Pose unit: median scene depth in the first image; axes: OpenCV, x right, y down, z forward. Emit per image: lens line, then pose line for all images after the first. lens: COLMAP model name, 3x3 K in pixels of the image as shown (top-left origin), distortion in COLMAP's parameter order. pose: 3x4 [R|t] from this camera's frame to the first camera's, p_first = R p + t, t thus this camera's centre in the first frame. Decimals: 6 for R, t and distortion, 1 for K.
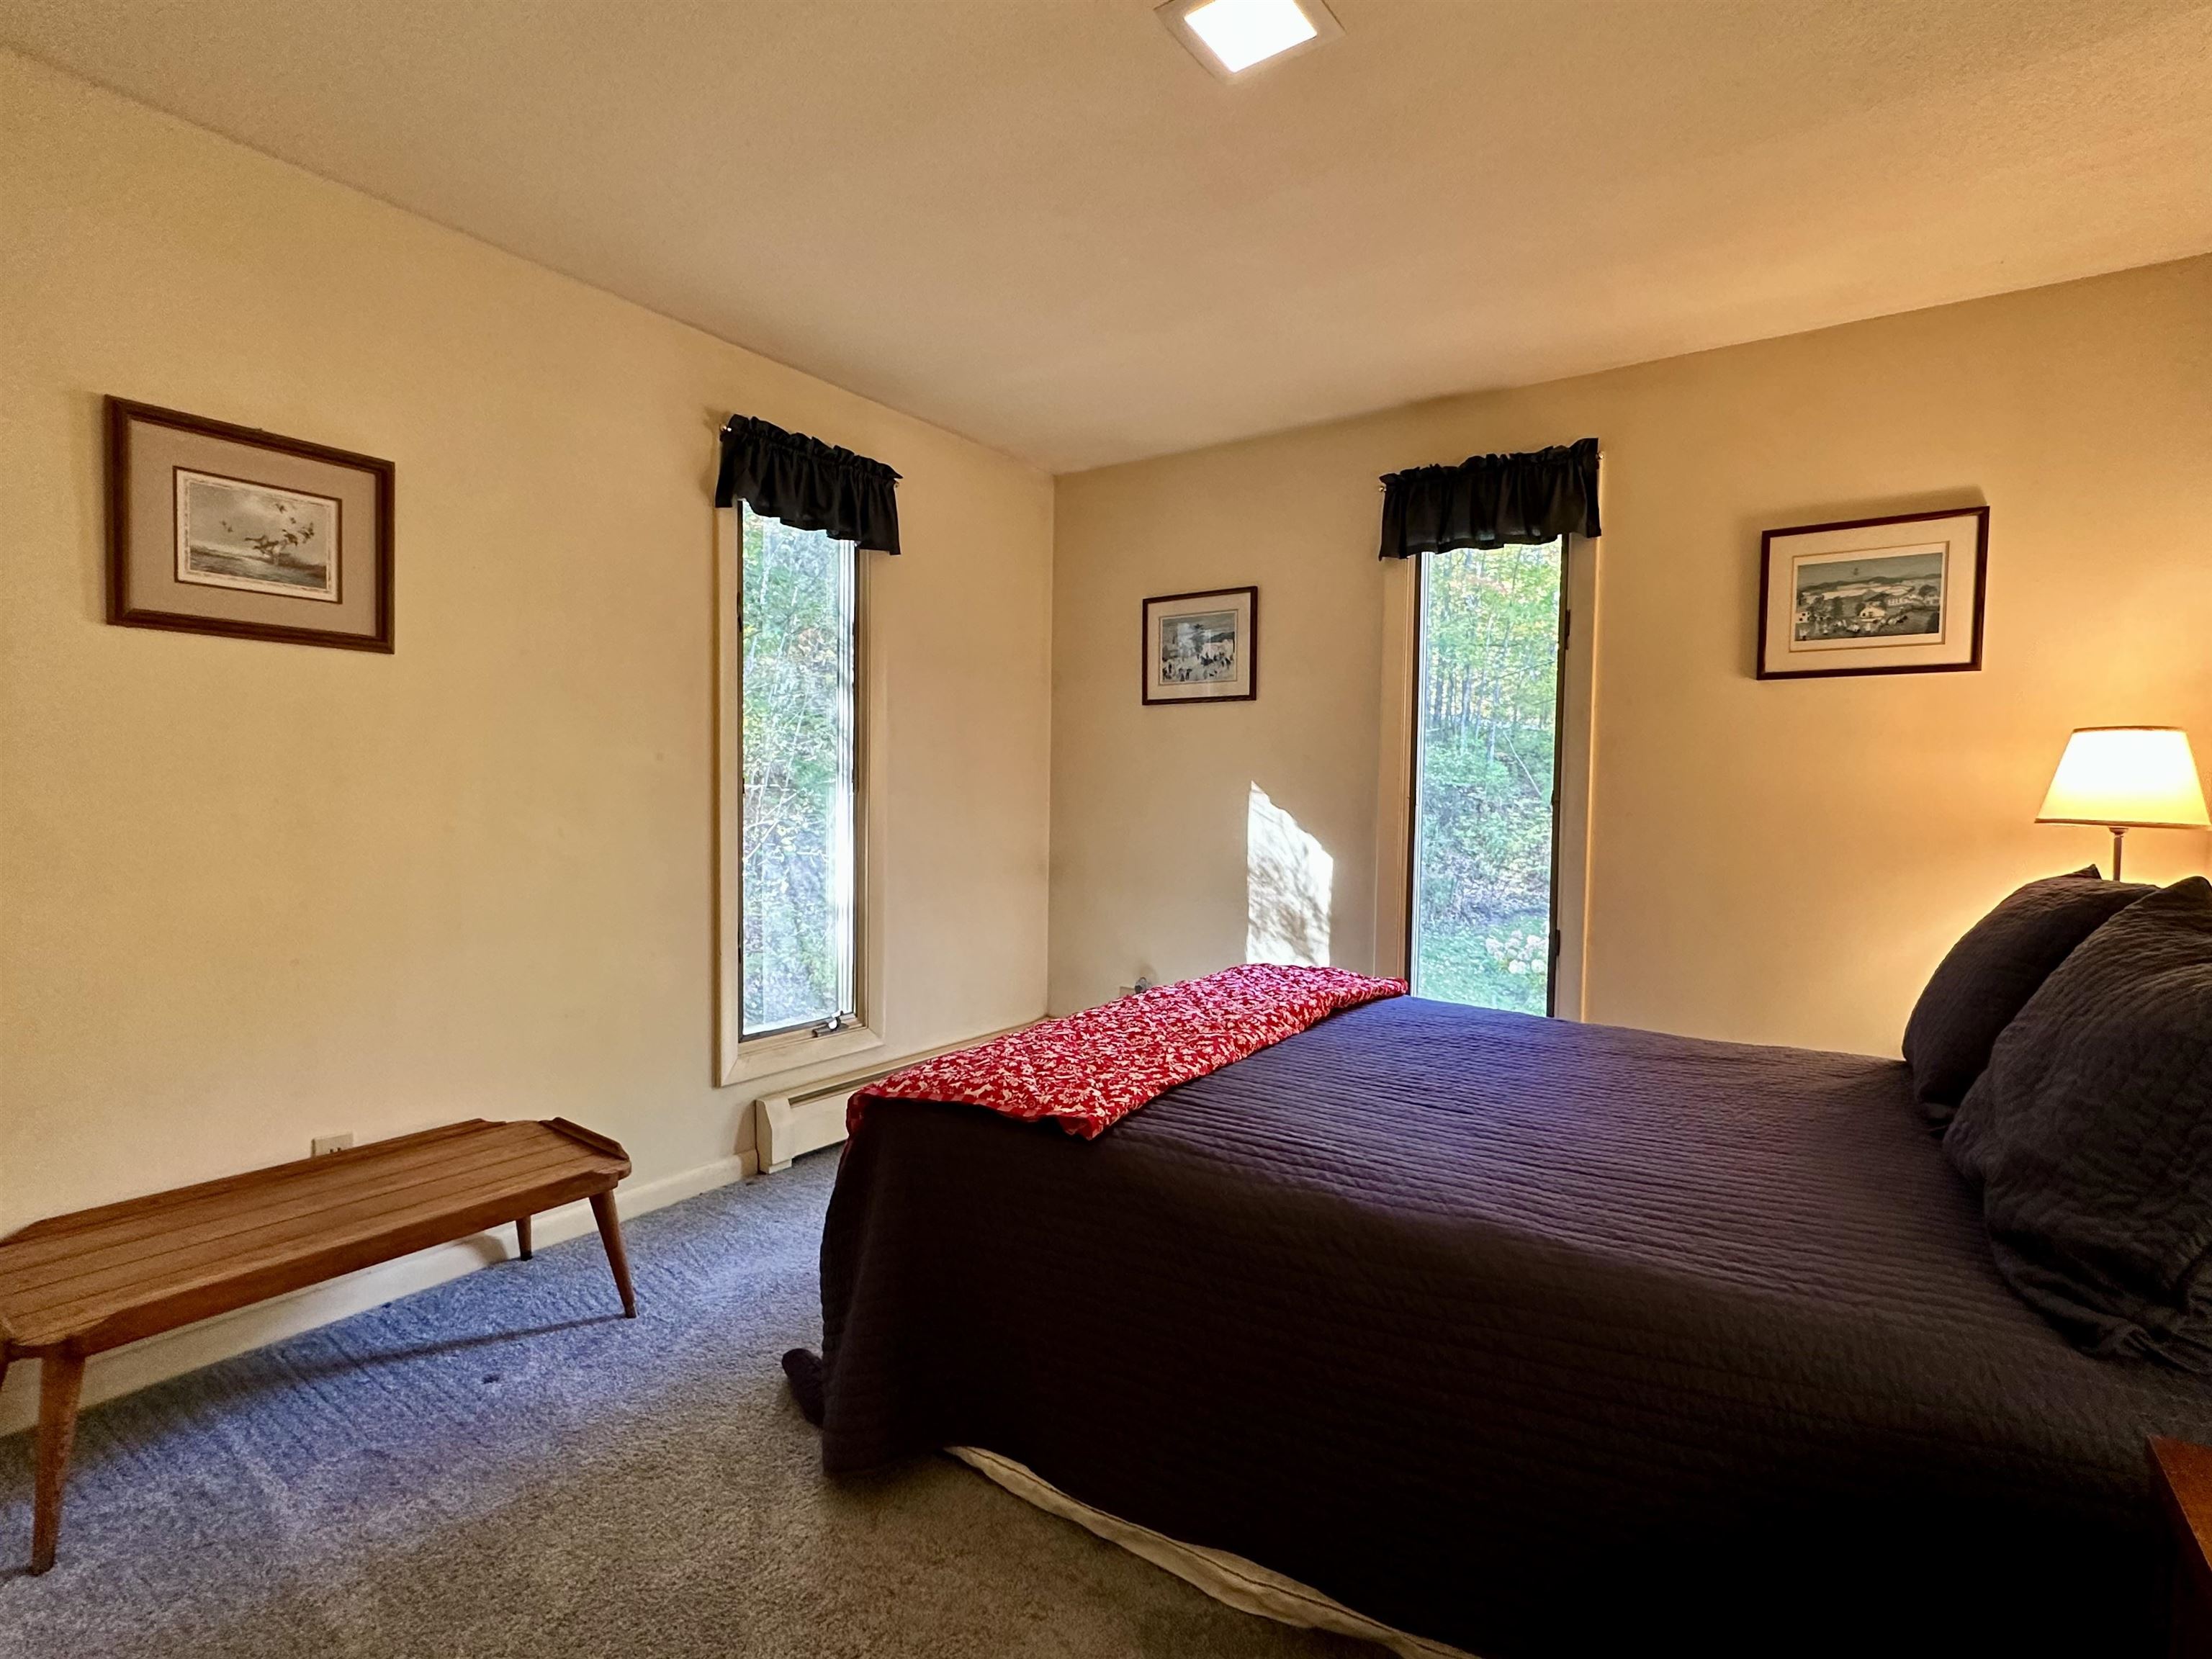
lens RADIAL K [[1042.7, 0, 1106.0], [0, 1042.7, 829.5], [0, 0, 1]] dist [-0.000776, -0.000136]
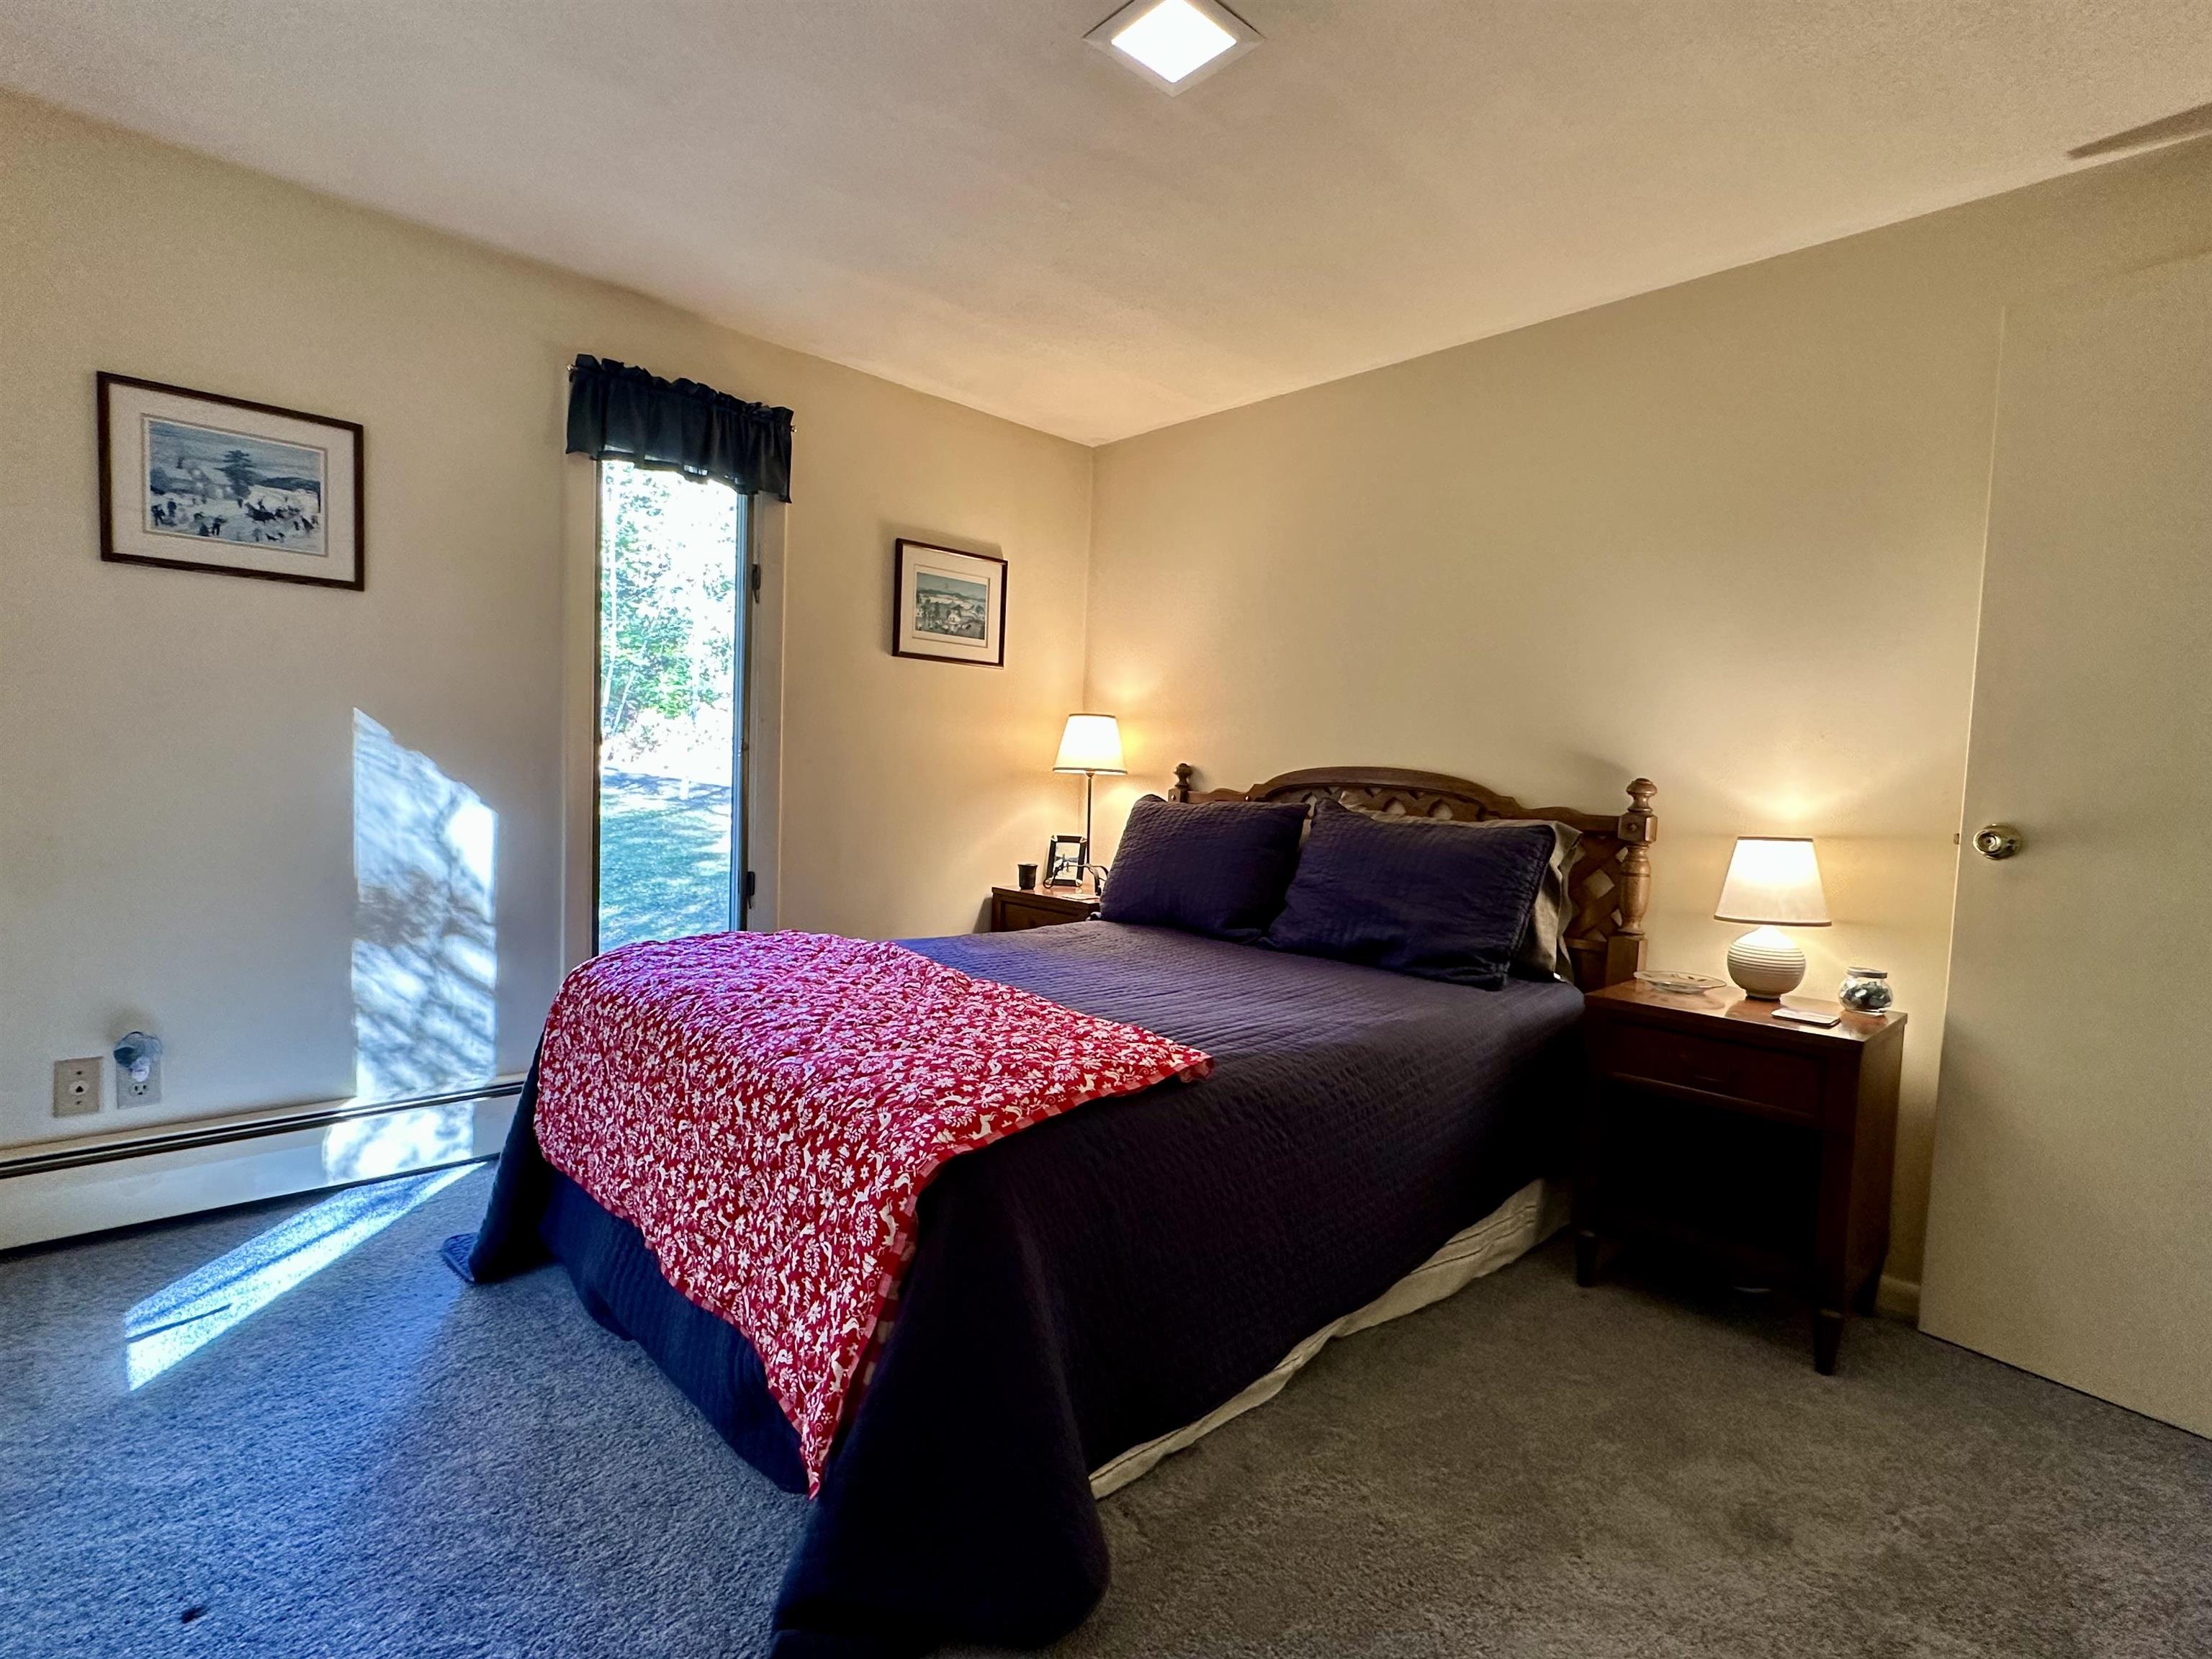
lens RADIAL K [[1042.7, 0, 1106.0], [0, 1042.7, 829.5], [0, 0, 1]] dist [-0.000776, -0.000136]
pose [[0.217751, -0.057607, 0.974303, -0.527719], [0.001340, 0.998273, 0.058725, -0.006883], [-0.976003, -0.011482, 0.217452, 0.441407]]
